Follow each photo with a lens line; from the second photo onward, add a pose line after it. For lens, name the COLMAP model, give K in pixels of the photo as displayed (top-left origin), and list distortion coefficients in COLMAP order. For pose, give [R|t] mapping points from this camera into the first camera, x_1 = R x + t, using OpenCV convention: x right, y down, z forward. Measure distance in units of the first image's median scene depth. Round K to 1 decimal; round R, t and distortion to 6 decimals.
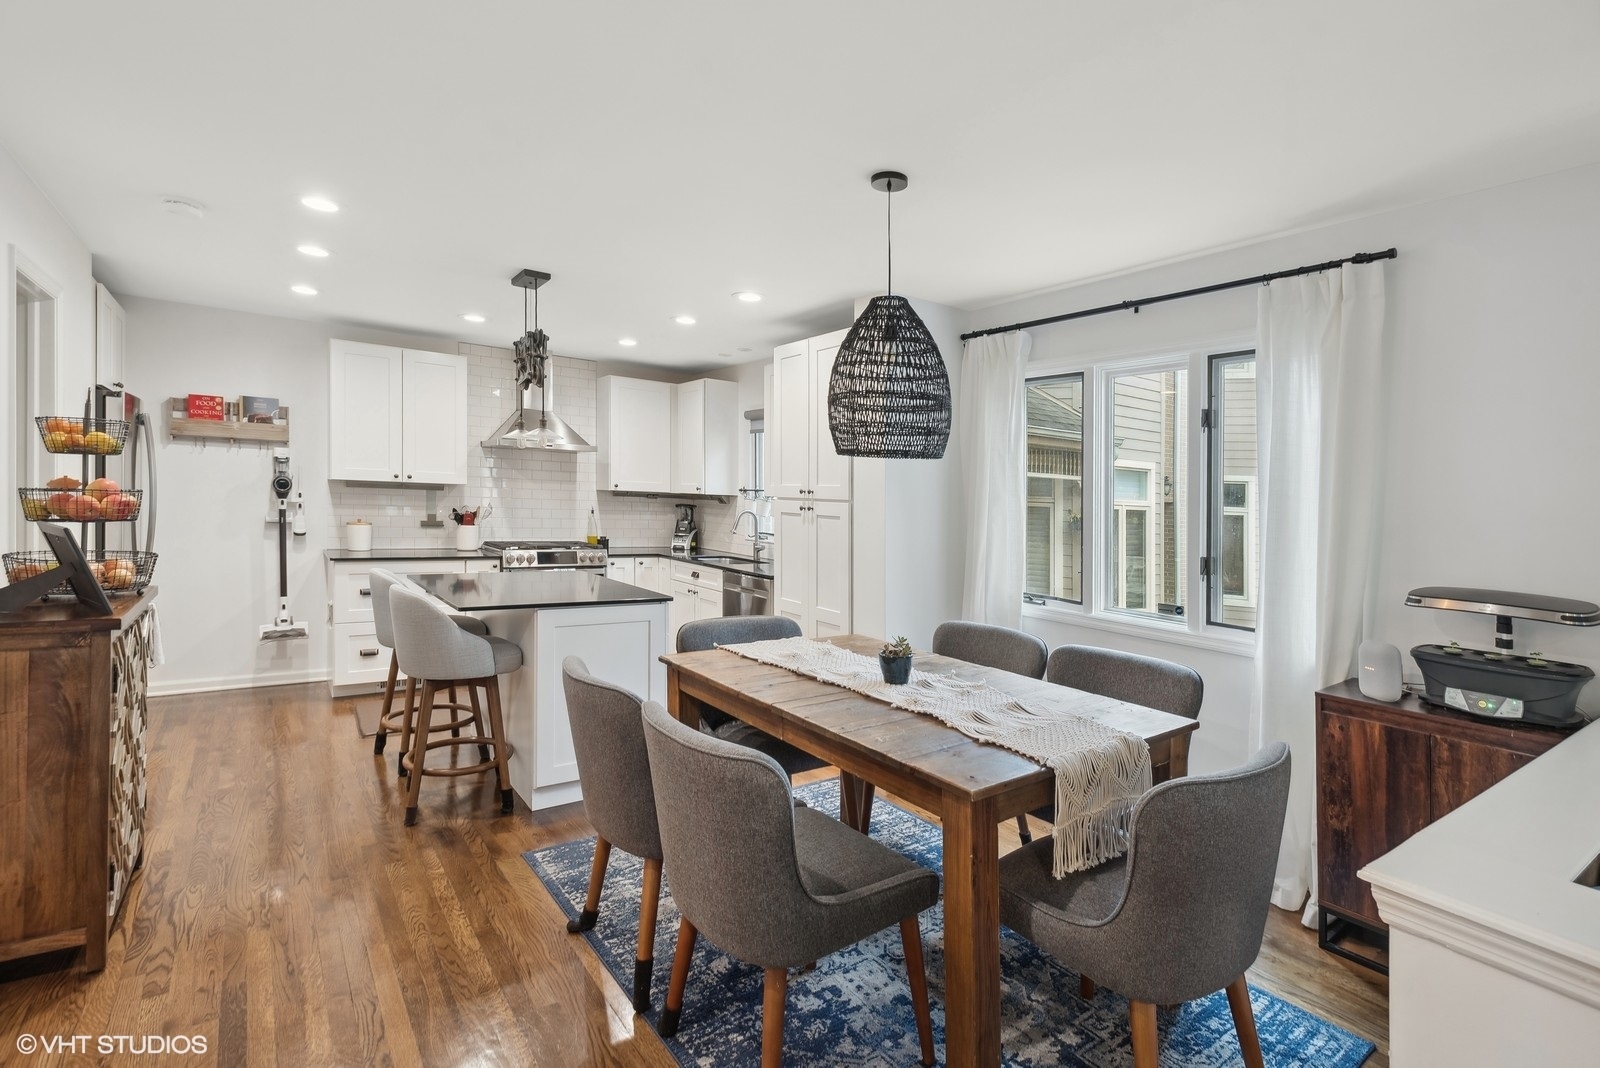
lens RADIAL K [[771.4, 0, 807.2], [0, 771.4, 532.9], [0, 0, 1]] dist [0.010637, -0.002712]
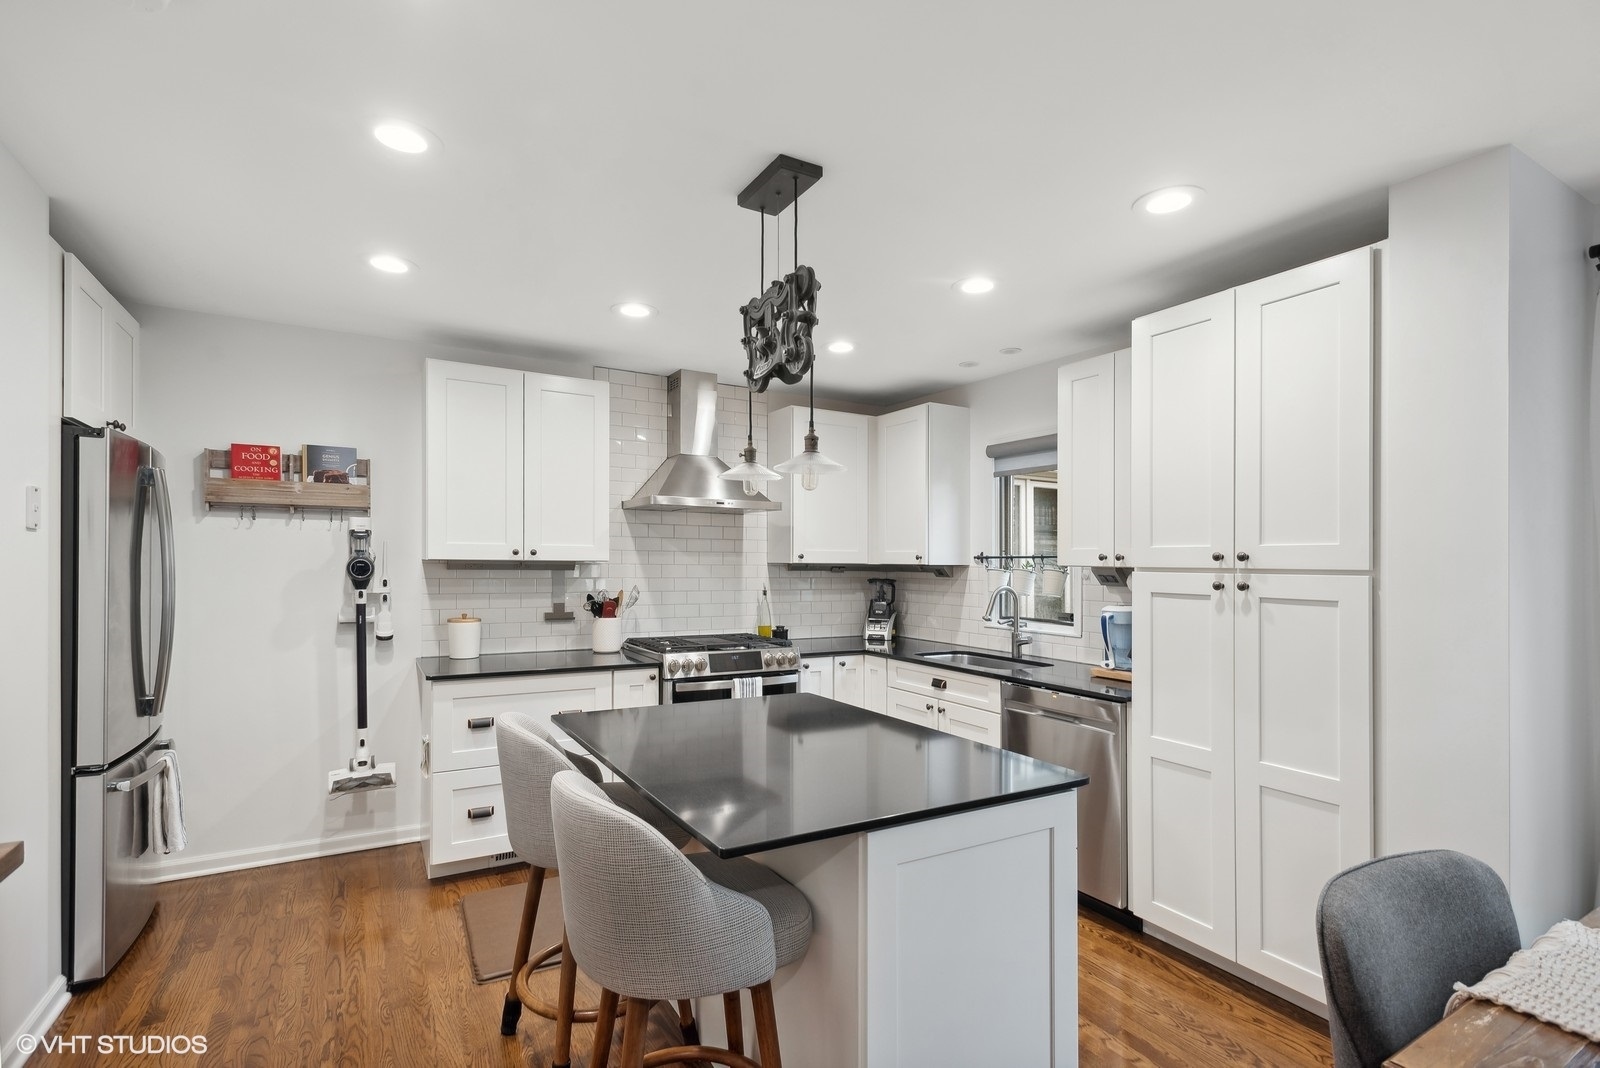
lens RADIAL K [[771.4, 0, 820.1], [0, 771.4, 562.0], [0, 0, 1]] dist [0.010637, -0.002712]
pose [[0.996912, -0.028857, -0.073035, -0.199549], [0.025348, 0.998500, -0.048522, -0.022924], [0.074326, 0.046521, 0.996148, 0.313896]]
